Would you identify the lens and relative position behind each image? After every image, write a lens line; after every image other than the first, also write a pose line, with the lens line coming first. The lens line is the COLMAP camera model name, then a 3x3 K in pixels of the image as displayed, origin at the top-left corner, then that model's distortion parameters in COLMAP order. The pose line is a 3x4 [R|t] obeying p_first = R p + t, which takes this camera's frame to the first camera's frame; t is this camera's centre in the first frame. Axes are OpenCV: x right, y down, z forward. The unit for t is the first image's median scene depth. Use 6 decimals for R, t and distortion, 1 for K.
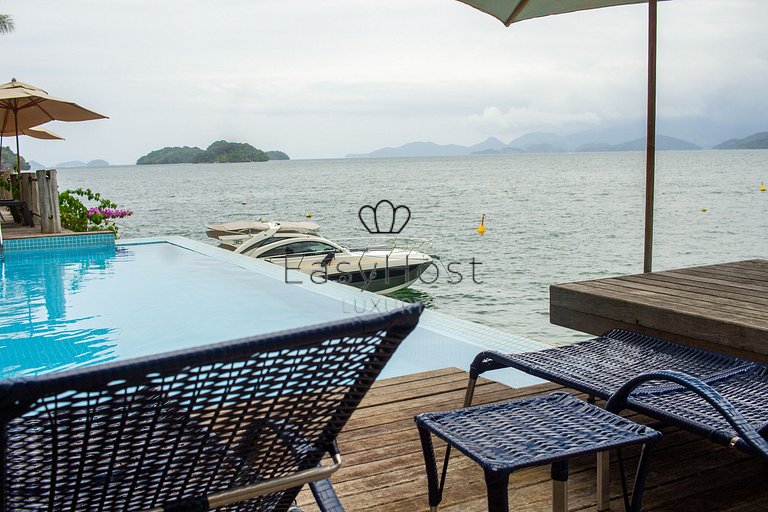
lens RADIAL K [[855.4, 0, 384.0], [0, 855.4, 256.0], [0, 0, 1]] dist [-0.130967, 0.144375]
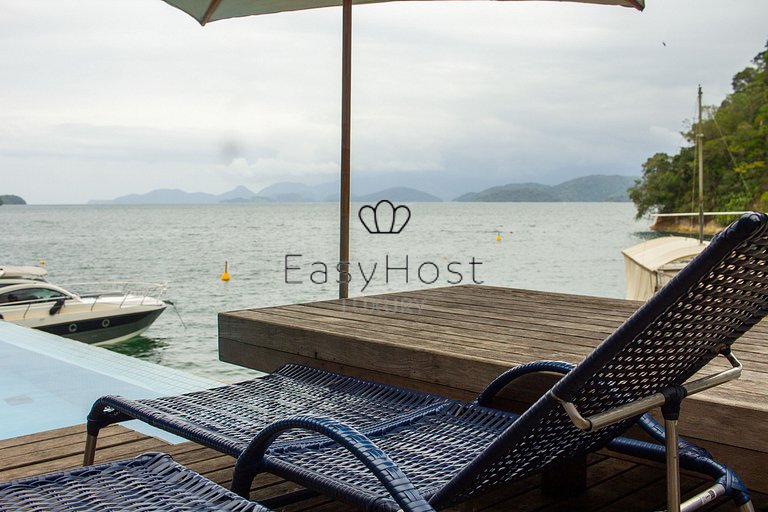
lens RADIAL K [[855.4, 0, 384.0], [0, 855.4, 256.0], [0, 0, 1]] dist [-0.130967, 0.144375]
pose [[0.957583, 0.003898, 0.288132, 0.120105], [0.012389, 0.998427, -0.054683, 0.028121], [-0.287892, 0.055933, 0.956028, 0.193567]]
